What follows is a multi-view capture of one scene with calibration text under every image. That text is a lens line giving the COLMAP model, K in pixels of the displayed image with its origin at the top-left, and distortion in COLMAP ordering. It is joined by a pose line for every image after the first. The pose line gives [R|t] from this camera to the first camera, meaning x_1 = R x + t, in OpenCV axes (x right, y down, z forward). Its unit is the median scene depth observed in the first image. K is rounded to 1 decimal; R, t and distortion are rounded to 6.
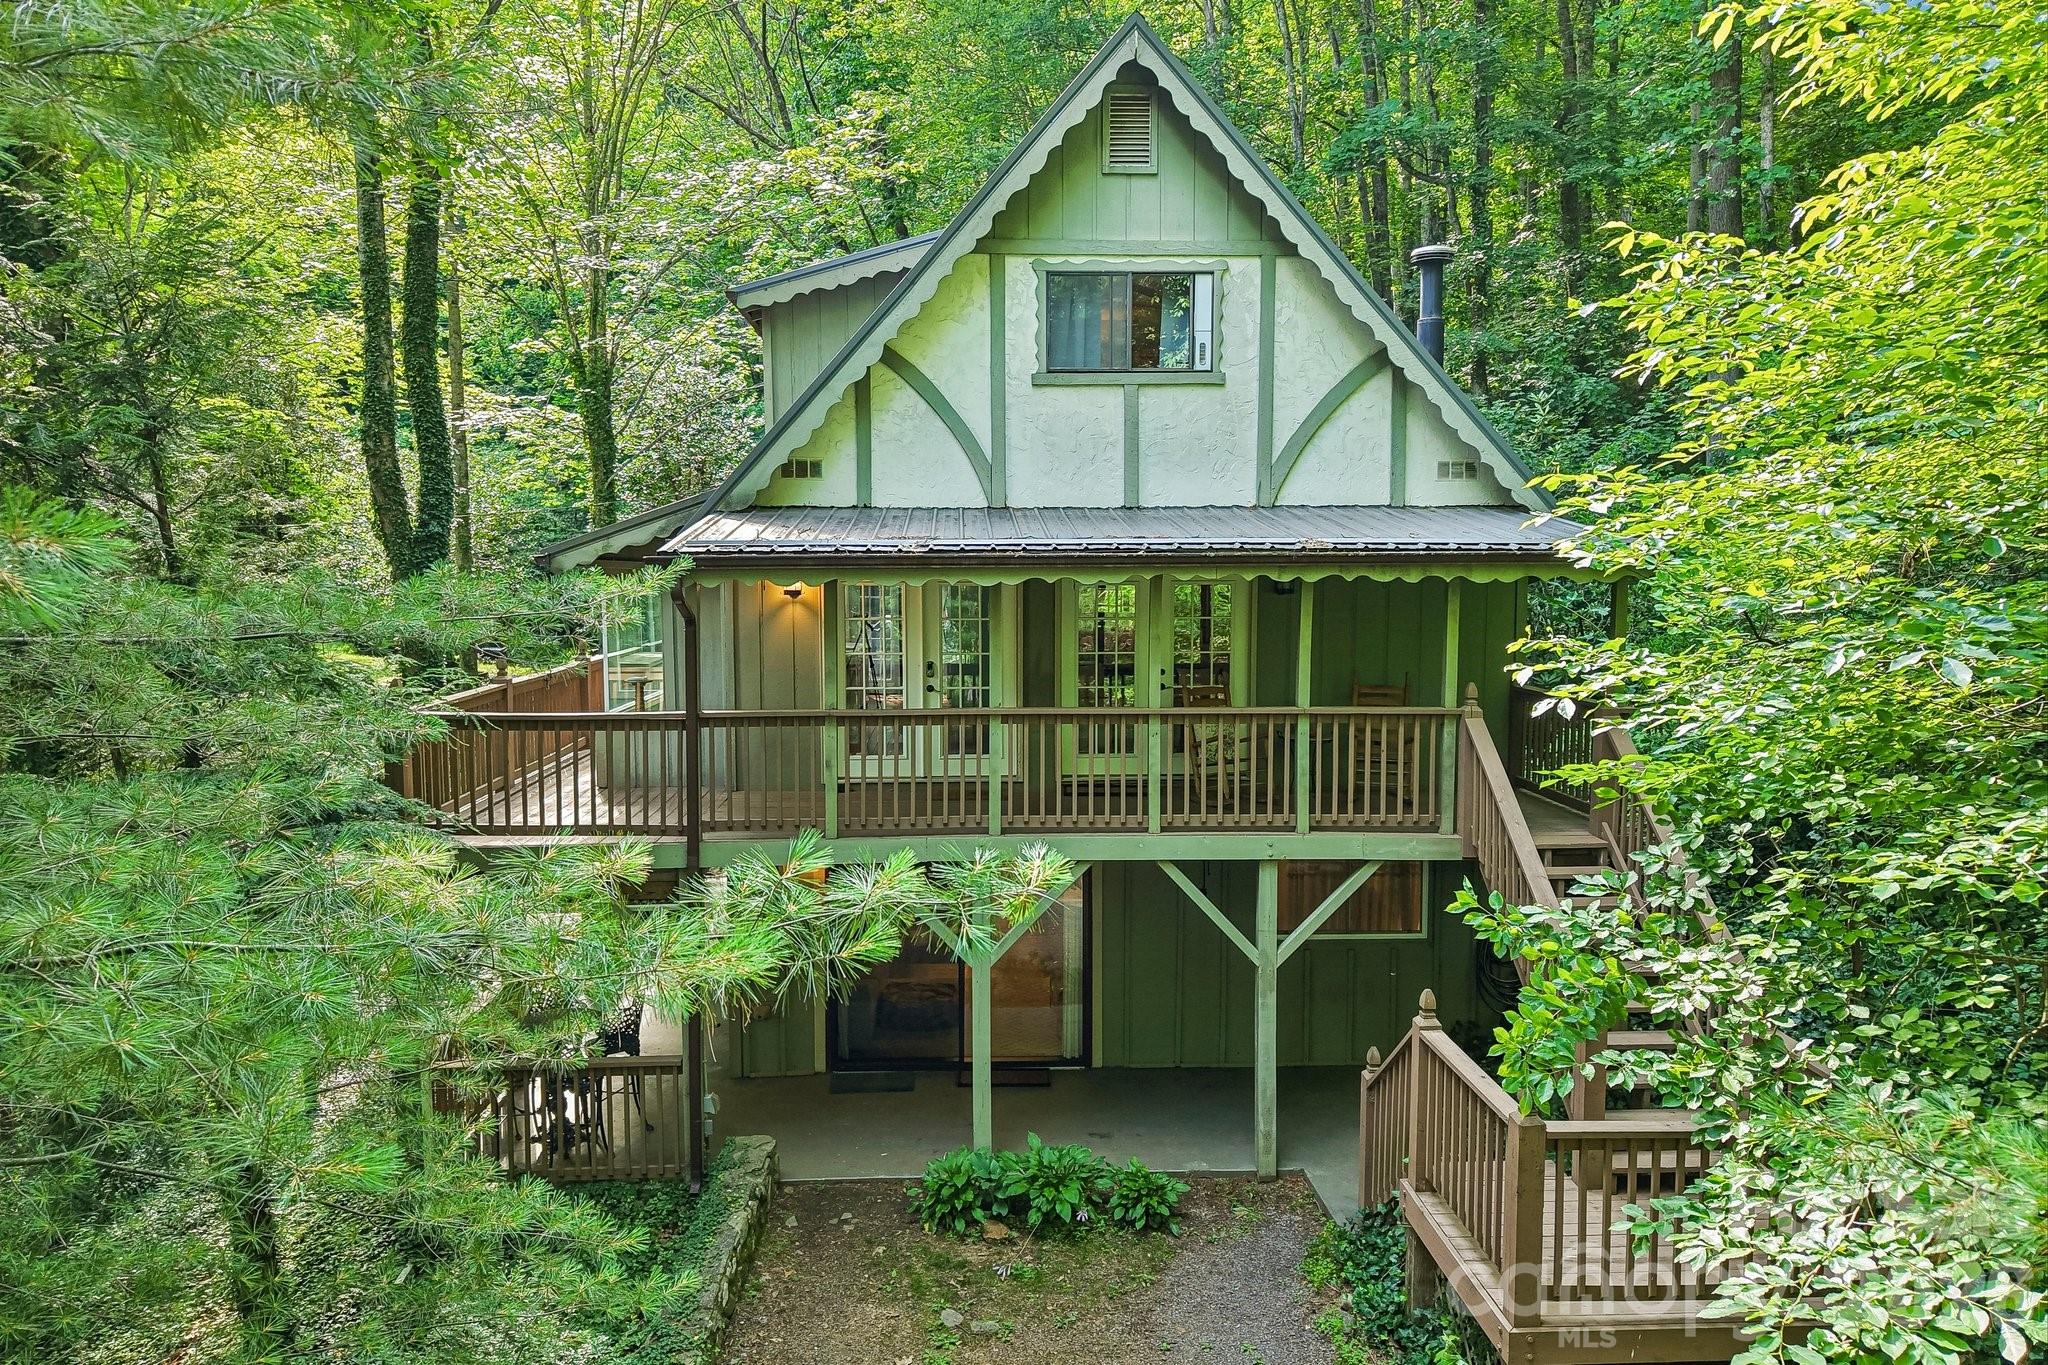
lens RADIAL K [[1404.9, 0, 1022.8], [0, 1404.9, 684.9], [0, 0, 1]] dist [0.025485, -0.011348]
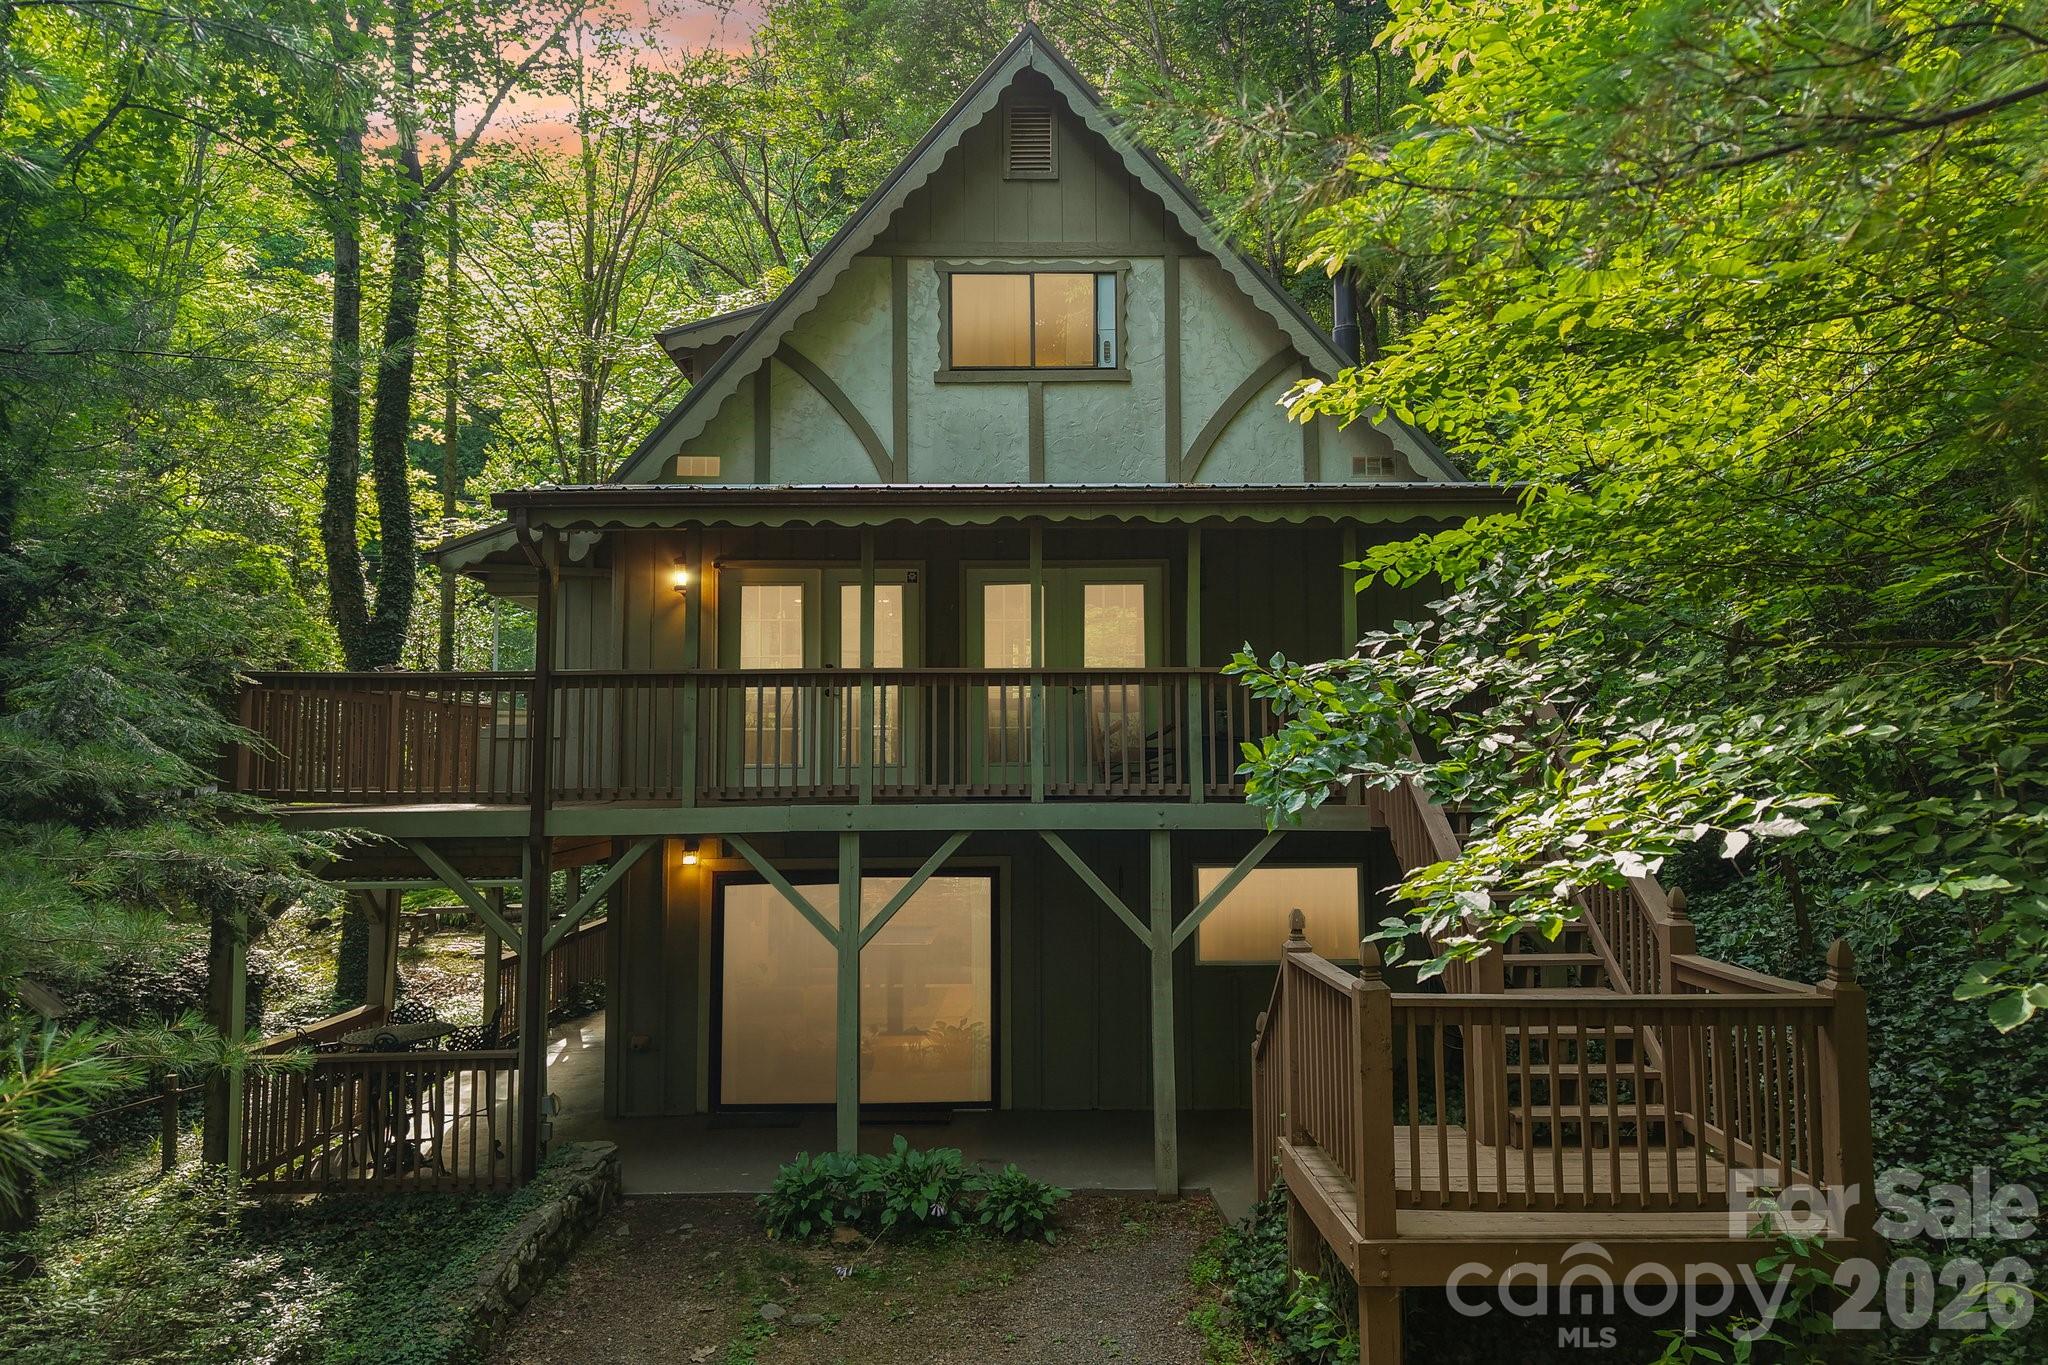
lens RADIAL K [[1404.9, 0, 1023.3], [0, 1404.9, 681.5], [0, 0, 1]] dist [0.025485, -0.011348]
pose [[0.999392, -0.007126, -0.034123, 0.117155], [0.001580, 0.987138, -0.159862, 0.174651], [0.034823, 0.159711, 0.986549, 0.071251]]
